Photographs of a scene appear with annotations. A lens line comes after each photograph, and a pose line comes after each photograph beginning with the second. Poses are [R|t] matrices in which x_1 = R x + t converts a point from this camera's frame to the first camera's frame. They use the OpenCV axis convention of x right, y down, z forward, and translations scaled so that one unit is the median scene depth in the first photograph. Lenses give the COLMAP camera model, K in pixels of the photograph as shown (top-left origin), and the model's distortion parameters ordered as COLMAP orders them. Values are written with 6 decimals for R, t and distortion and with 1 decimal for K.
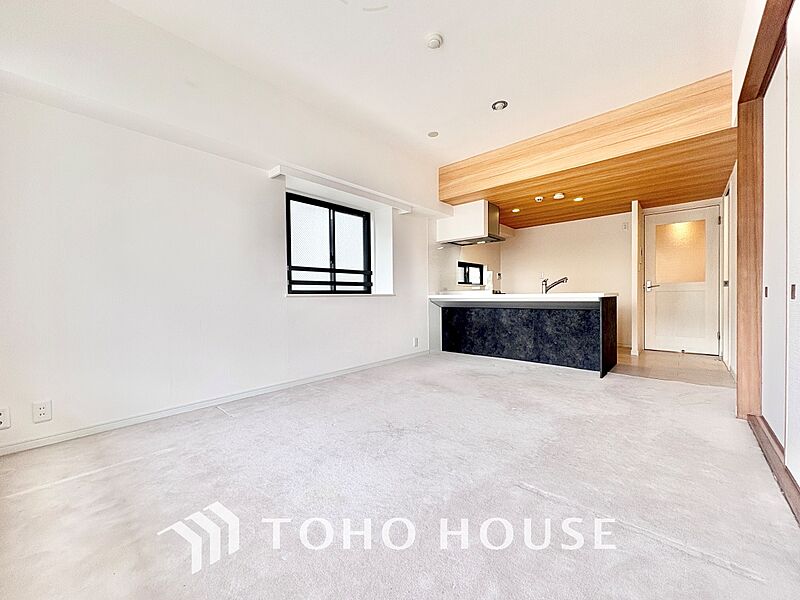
lens RADIAL K [[318.5, 0, 399.5], [0, 318.5, 296.3], [0, 0, 1]] dist [0.002746, 0.000490]
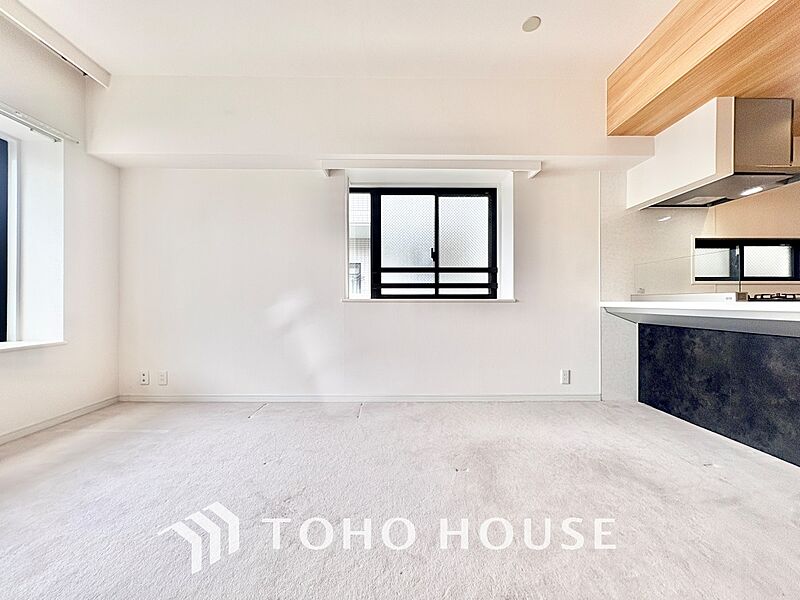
lens RADIAL K [[318.5, 0, 402.4], [0, 318.5, 298.5], [0, 0, 1]] dist [0.002746, 0.000490]
pose [[0.675849, 0.004173, -0.737028, 0.306213], [-0.010235, 0.999941, -0.003724, -0.004168], [0.736969, 0.010061, 0.675852, 0.358731]]
